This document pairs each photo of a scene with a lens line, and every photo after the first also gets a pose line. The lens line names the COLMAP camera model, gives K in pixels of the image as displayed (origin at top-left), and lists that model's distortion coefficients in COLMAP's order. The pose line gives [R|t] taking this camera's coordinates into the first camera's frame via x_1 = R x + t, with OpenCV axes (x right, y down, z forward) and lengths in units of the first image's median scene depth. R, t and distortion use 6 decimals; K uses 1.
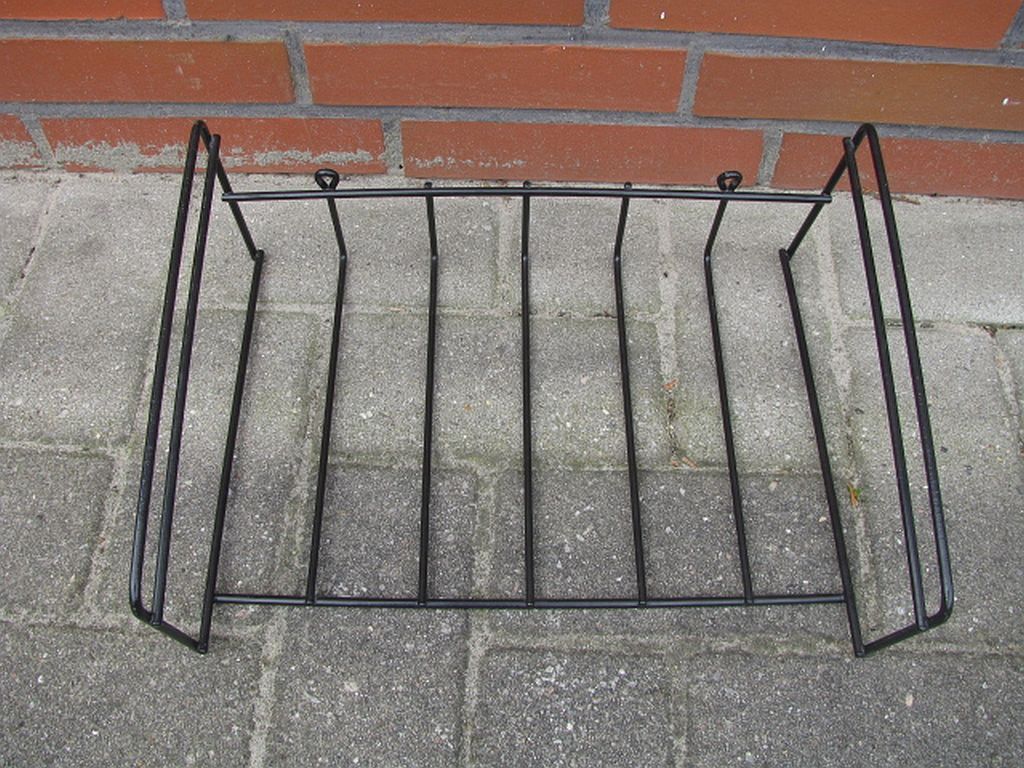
lens RADIAL K [[1082.5, 0, 497.9], [0, 1082.5, 354.2], [0, 0, 1]] dist [-0.222400, 0.253731]
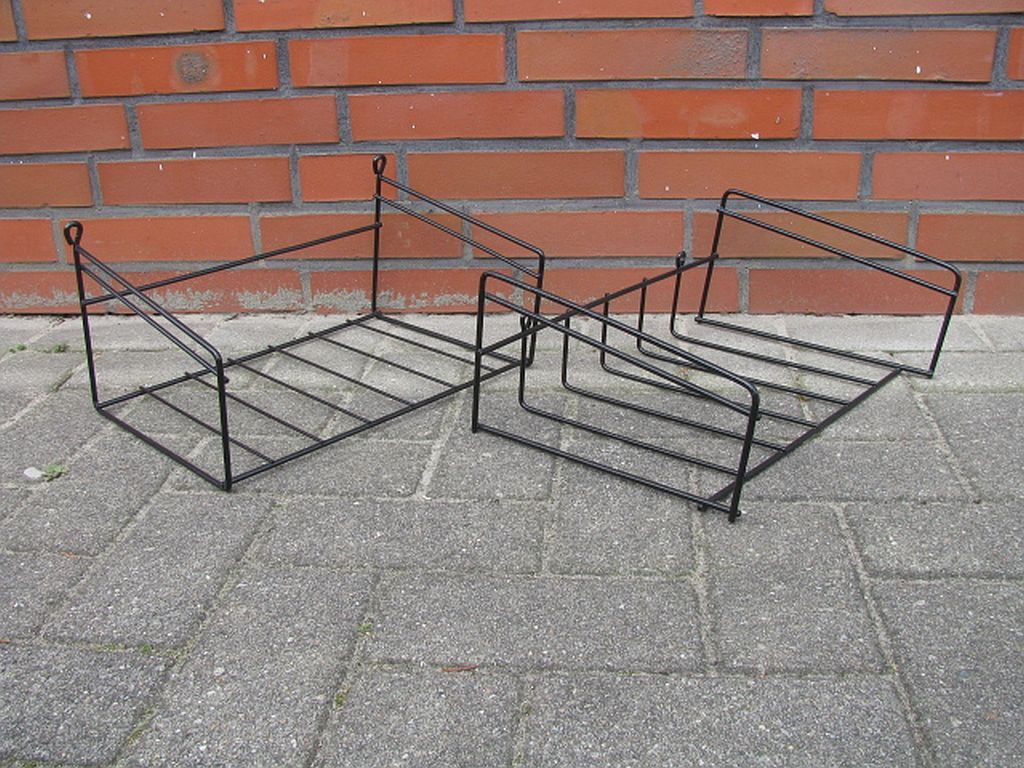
lens RADIAL K [[1080.5, 0, 509.6], [0, 1080.5, 363.3], [0, 0, 1]] dist [-0.220119, 0.247453]
pose [[0.997042, -0.011749, -0.075961, 0.018943], [-0.033774, 0.820772, -0.570257, 0.985300], [0.069047, 0.571136, 0.817947, -0.366398]]
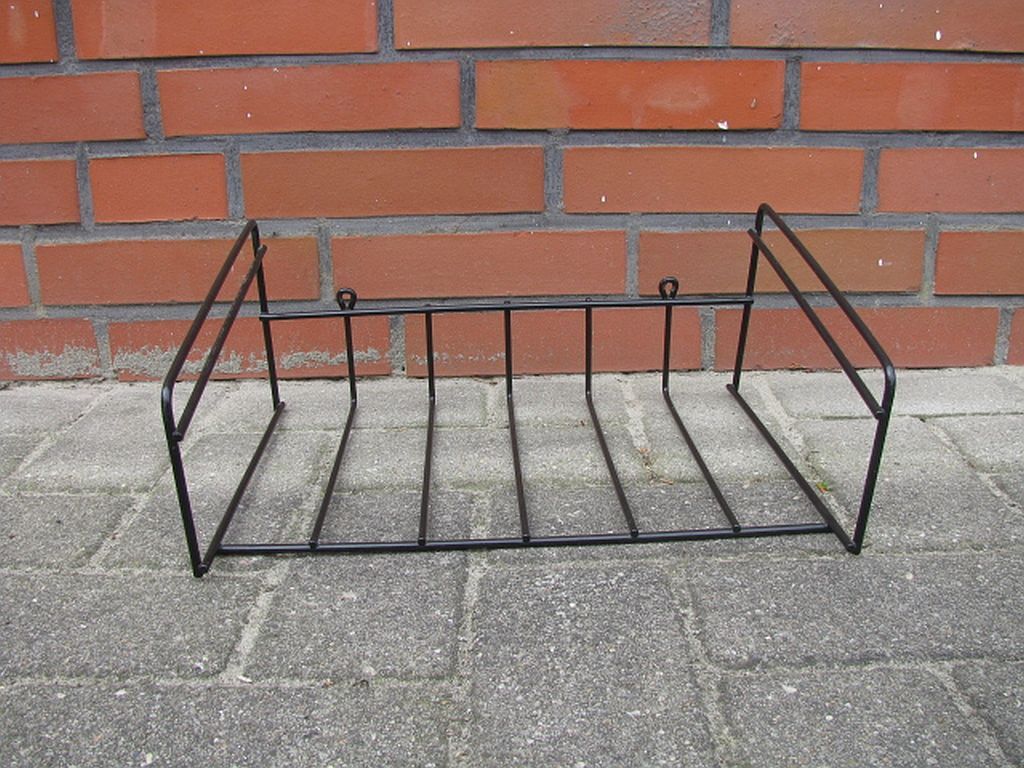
lens RADIAL K [[1080.5, 0, 509.6], [0, 1080.5, 363.3], [0, 0, 1]] dist [-0.220119, 0.247453]
pose [[0.998987, -0.031361, 0.032282, -0.012730], [0.044706, 0.774262, -0.631284, 0.678144], [-0.005197, 0.632088, 0.774879, 0.077524]]
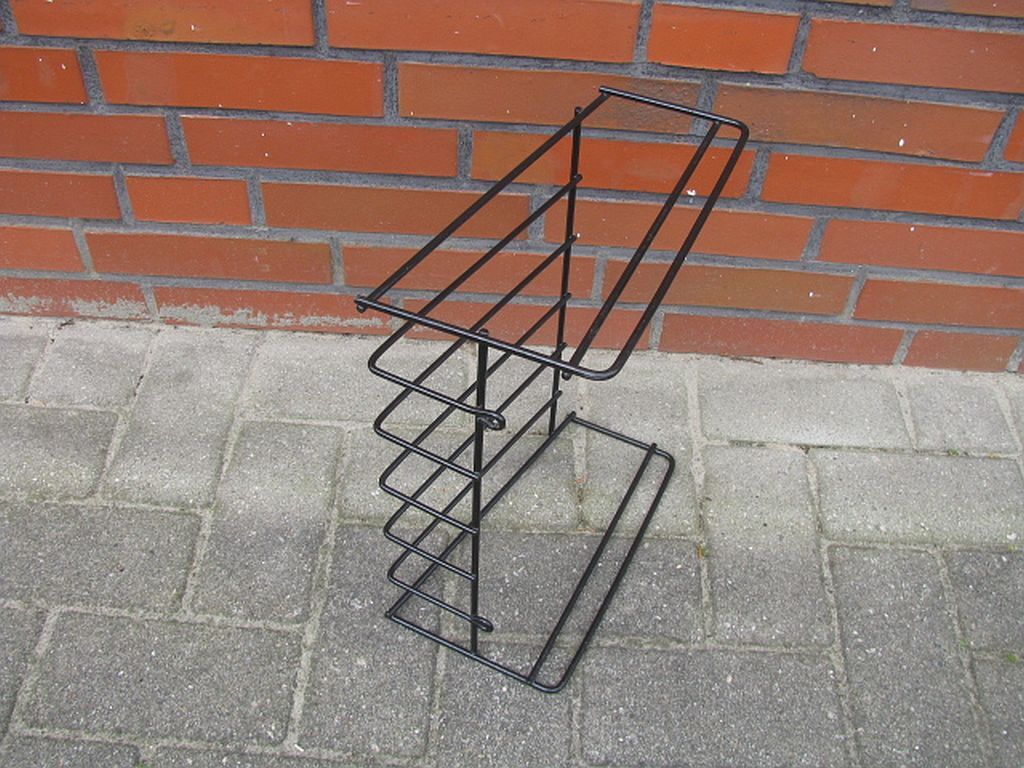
lens RADIAL K [[1080.5, 0, 509.6], [0, 1080.5, 363.3], [0, 0, 1]] dist [-0.220119, 0.247453]
pose [[0.999066, 0.028615, 0.032369, 0.010308], [-0.023157, 0.987177, -0.157939, 0.109599], [-0.036474, 0.157042, 0.986918, -0.498102]]
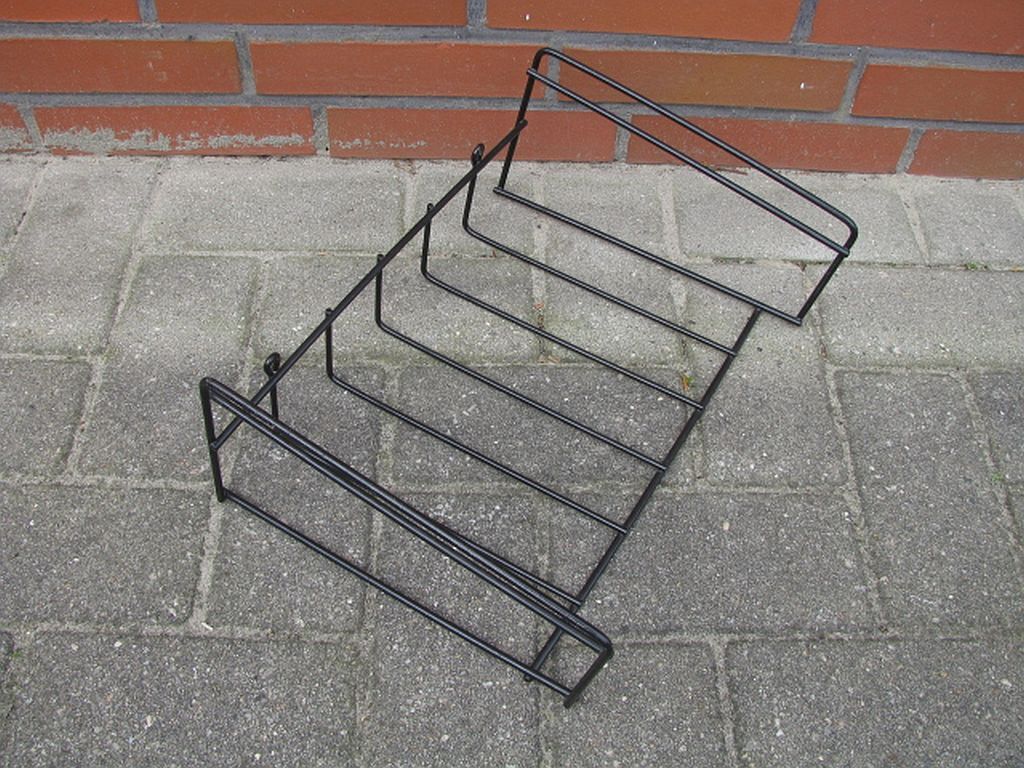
lens RADIAL K [[1079.9, 0, 505.9], [0, 1079.9, 352.1], [0, 0, 1]] dist [-0.219590, 0.240638]
pose [[0.998218, -0.011830, 0.058490, 0.047439], [0.016921, 0.996035, -0.087335, 0.197755], [-0.057225, 0.088169, 0.994460, -0.249652]]
